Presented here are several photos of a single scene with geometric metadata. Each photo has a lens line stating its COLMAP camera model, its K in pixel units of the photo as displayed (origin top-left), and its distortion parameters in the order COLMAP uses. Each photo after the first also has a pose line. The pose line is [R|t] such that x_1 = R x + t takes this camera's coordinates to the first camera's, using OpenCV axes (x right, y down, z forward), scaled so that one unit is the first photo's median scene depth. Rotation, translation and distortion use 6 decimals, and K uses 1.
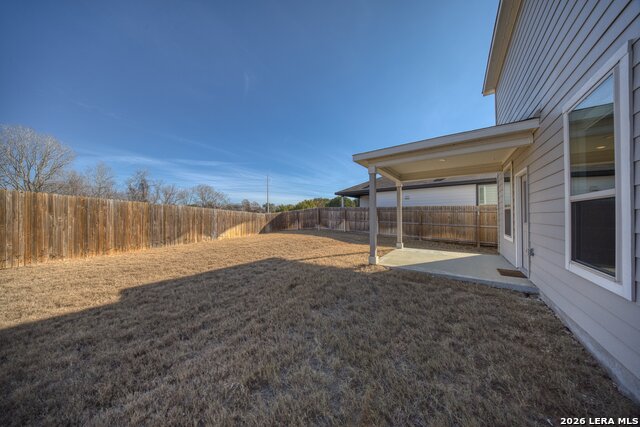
lens RADIAL K [[183.5, 0, 316.4], [0, 183.5, 213.9], [0, 0, 1]] dist [-0.007700, -0.000178]
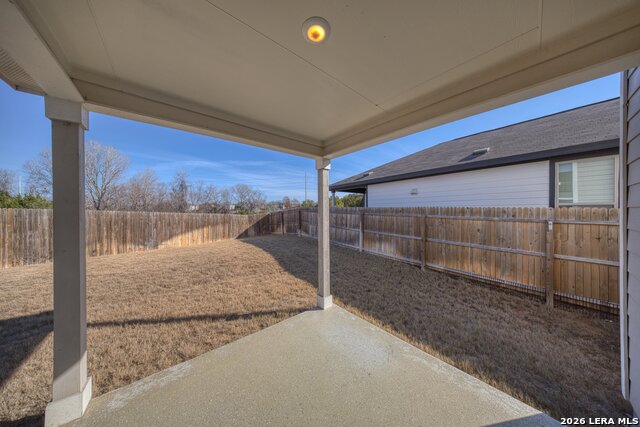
lens RADIAL K [[183.5, 0, 320.6], [0, 183.5, 212.1], [0, 0, 1]] dist [-0.007700, -0.000178]
pose [[0.973834, -0.000095, -0.227262, 0.318825], [0.002954, 0.999921, 0.012241, -0.028675], [0.227243, -0.012592, 0.973757, 0.322396]]
